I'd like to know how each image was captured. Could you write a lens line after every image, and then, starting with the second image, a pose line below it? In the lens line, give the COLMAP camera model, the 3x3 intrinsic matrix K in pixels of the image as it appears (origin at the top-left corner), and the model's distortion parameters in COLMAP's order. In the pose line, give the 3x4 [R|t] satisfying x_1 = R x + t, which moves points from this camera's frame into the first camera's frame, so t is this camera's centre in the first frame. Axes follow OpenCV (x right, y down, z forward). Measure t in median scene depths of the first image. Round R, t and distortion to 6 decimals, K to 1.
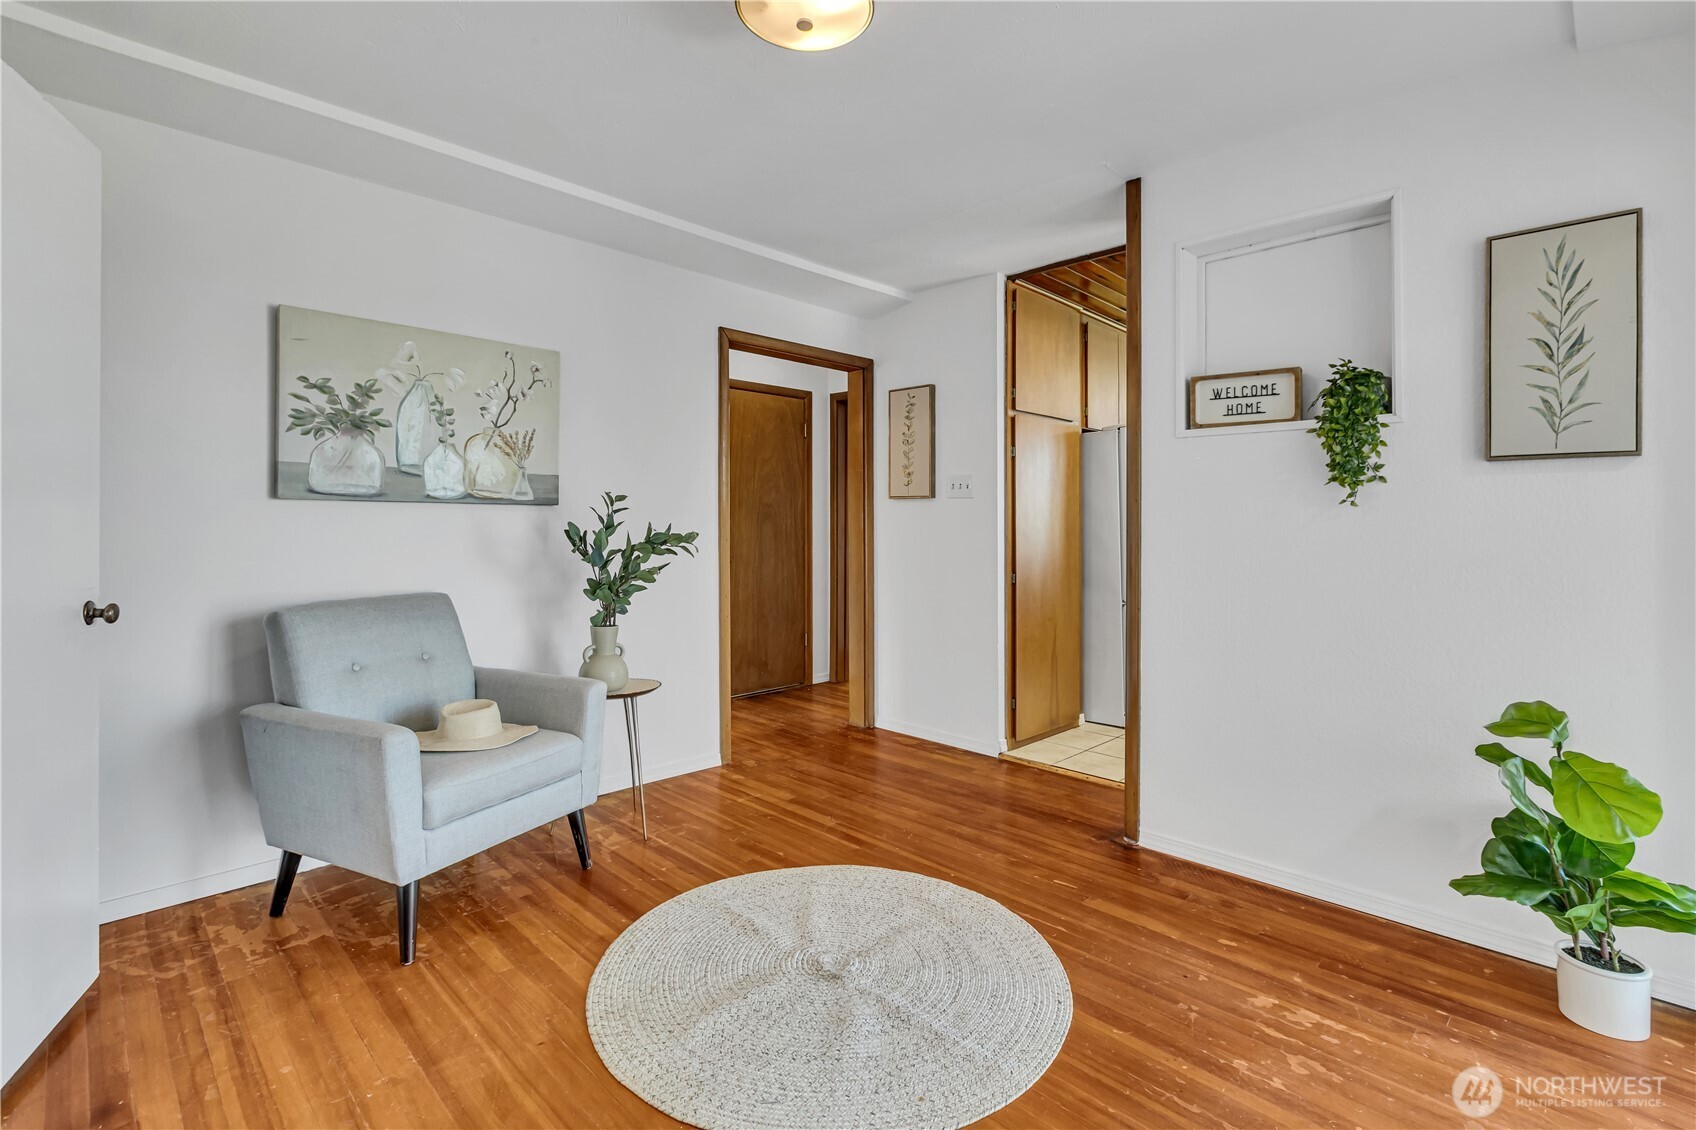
lens RADIAL K [[786.2, 0, 846.9], [0, 786.2, 520.7], [0, 0, 1]] dist [-0.009746, -0.000075]
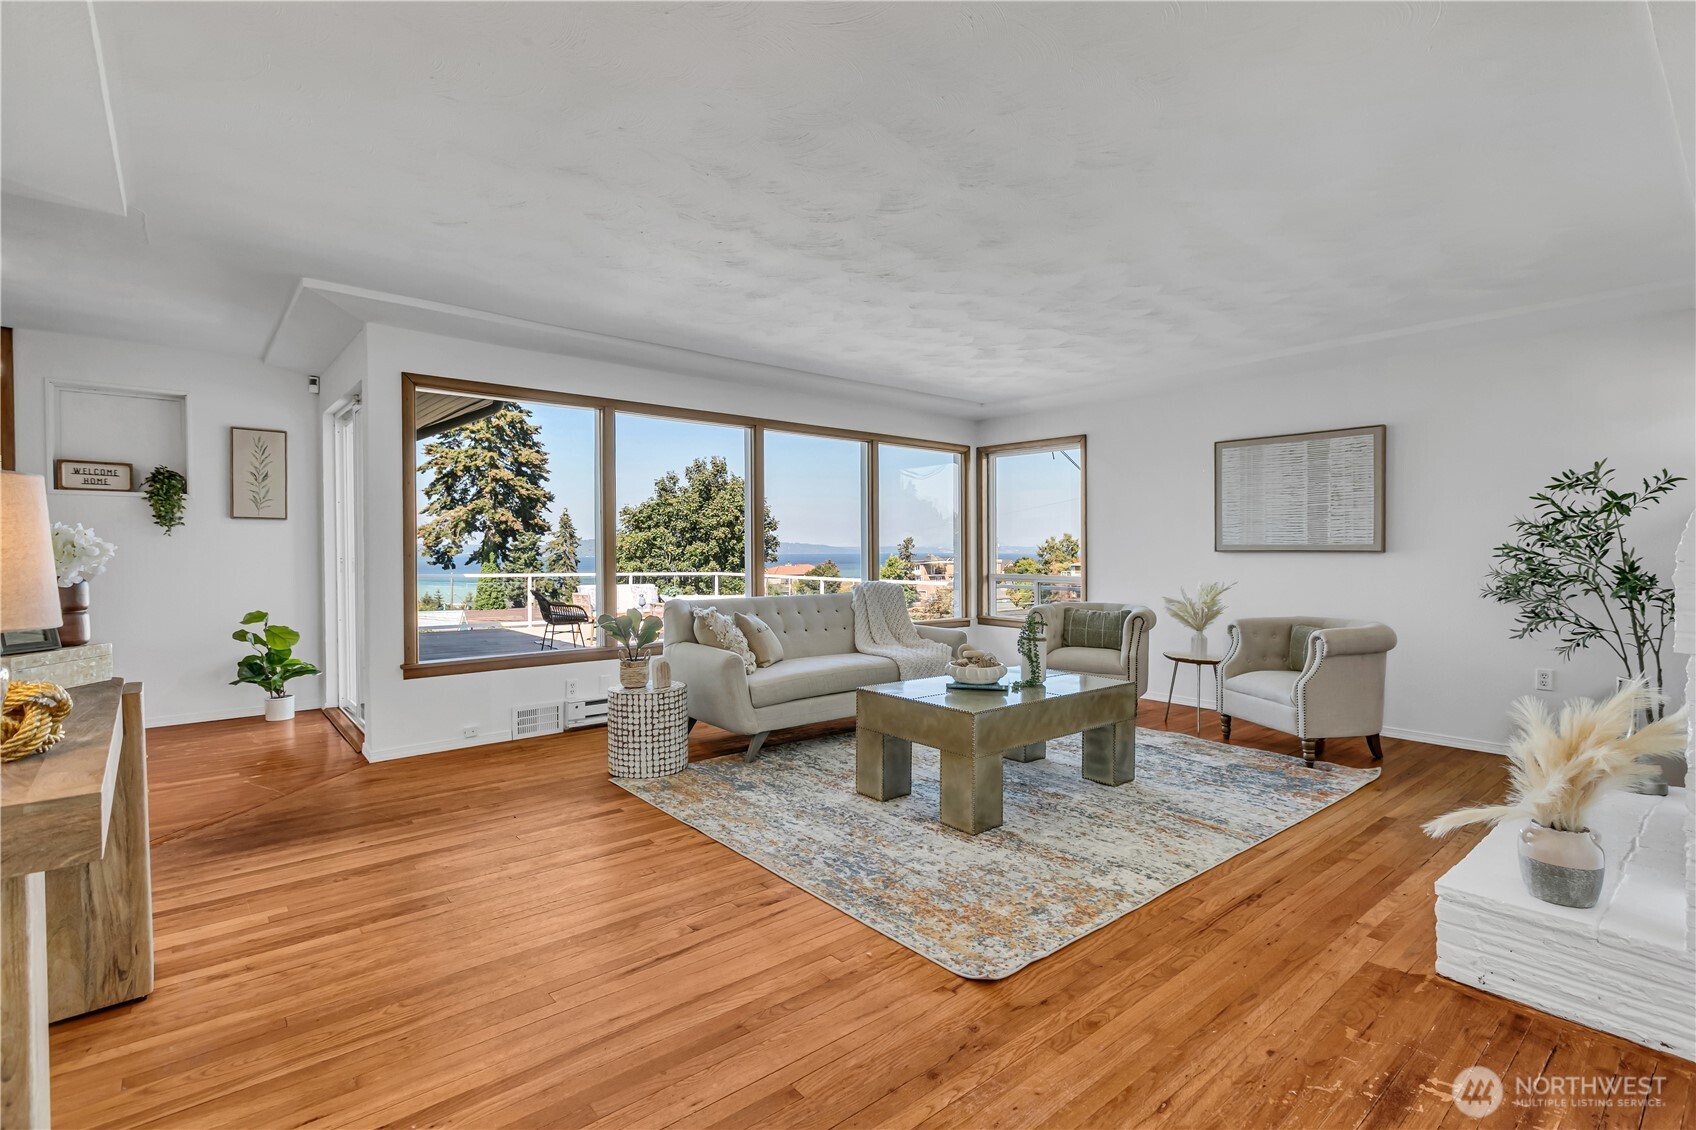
lens RADIAL K [[786.2, 0, 850.3], [0, 786.2, 561.4], [0, 0, 1]] dist [-0.009746, -0.000075]
pose [[0.087827, -0.014627, 0.996028, -1.300871], [0.001997, 0.999893, 0.014508, 0.022535], [-0.996134, 0.000715, 0.087847, -1.024237]]
